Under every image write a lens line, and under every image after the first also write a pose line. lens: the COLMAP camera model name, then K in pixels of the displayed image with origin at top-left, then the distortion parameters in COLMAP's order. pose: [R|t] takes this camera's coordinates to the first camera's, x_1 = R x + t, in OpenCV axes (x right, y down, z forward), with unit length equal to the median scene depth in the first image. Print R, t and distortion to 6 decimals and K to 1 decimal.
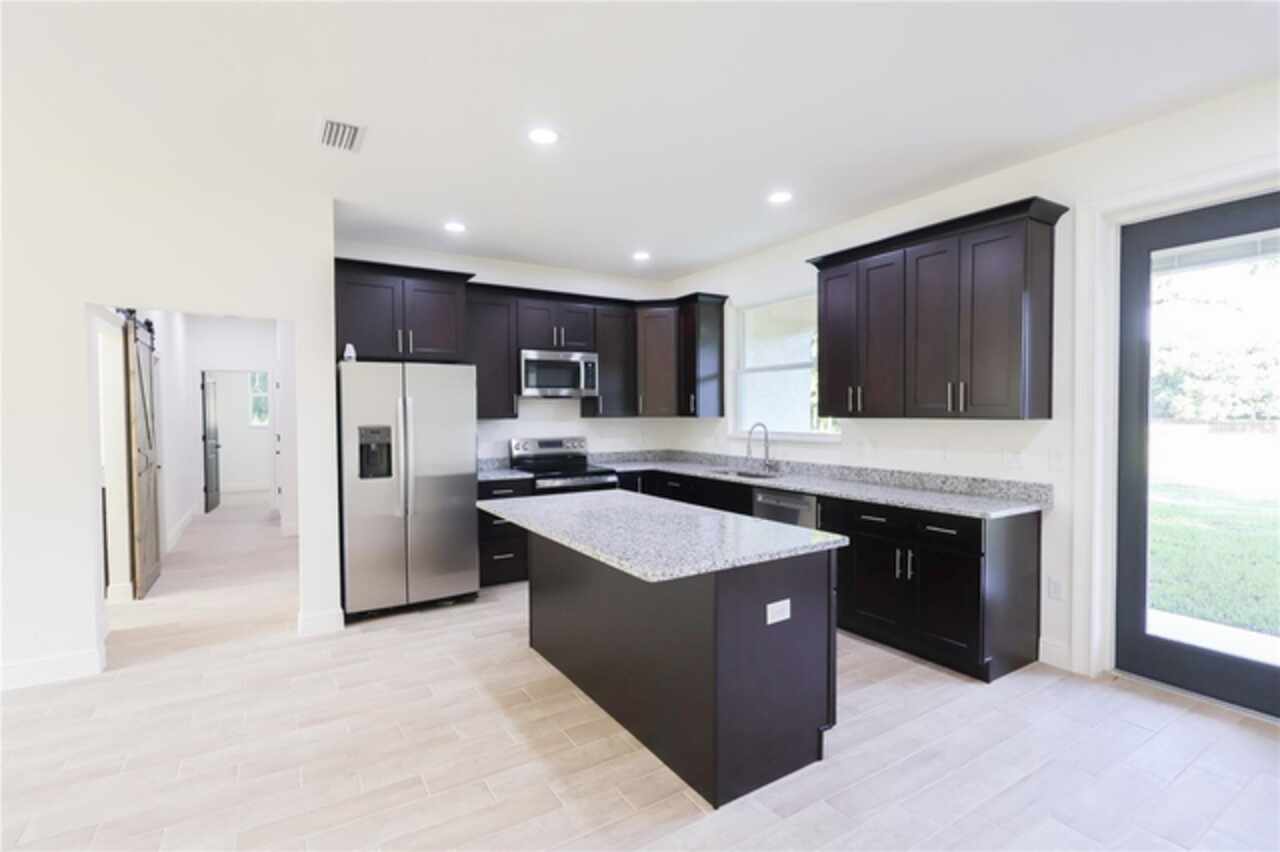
lens RADIAL K [[594.4, 0, 640.0], [0, 594.4, 426.0], [0, 0, 1]] dist [0.001187, 0.000717]
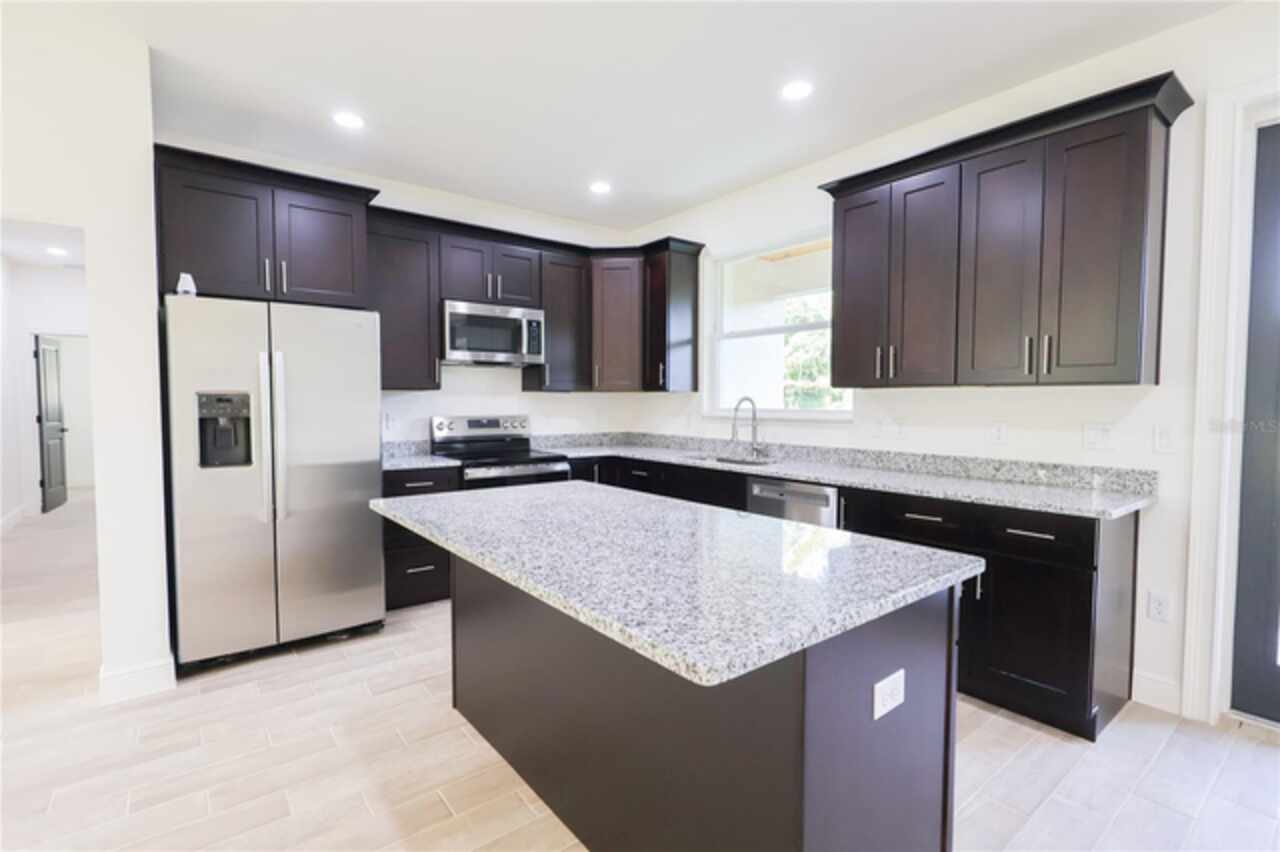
lens RADIAL K [[594.4, 0, 640.0], [0, 594.4, 426.0], [0, 0, 1]] dist [0.001187, 0.000717]
pose [[0.994218, 0.002997, 0.107338, -0.033786], [-0.004975, 0.999823, 0.018163, 0.021784], [-0.107265, -0.018592, 0.994057, 0.226216]]
